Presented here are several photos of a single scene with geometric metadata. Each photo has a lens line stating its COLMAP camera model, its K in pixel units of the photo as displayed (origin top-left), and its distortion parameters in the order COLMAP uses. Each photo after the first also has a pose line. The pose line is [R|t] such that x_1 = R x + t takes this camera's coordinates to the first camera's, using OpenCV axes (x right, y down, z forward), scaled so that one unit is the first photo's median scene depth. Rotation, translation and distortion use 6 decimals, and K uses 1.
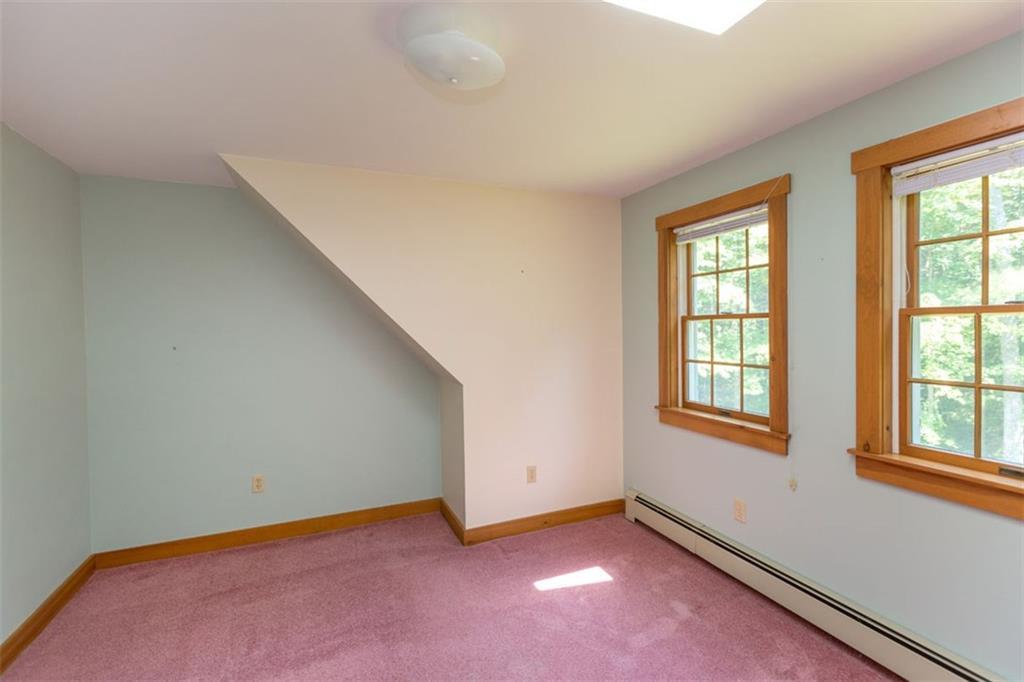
lens RADIAL K [[458.8, 0, 509.3], [0, 458.8, 337.8], [0, 0, 1]] dist [-0.000216, 0.000700]
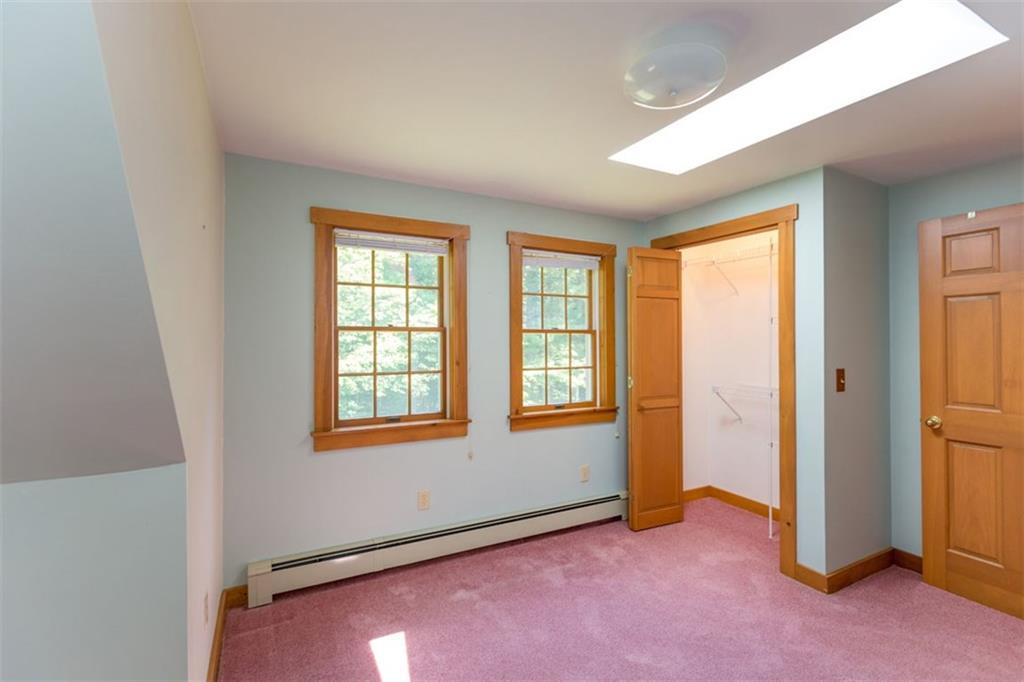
lens RADIAL K [[458.8, 0, 509.3], [0, 458.8, 337.8], [0, 0, 1]] dist [-0.000216, 0.000700]
pose [[-0.090588, 0.013471, 0.995797, -0.659817], [0.020682, 0.999718, -0.011642, -0.007744], [-0.995674, 0.019541, -0.090841, 0.888994]]
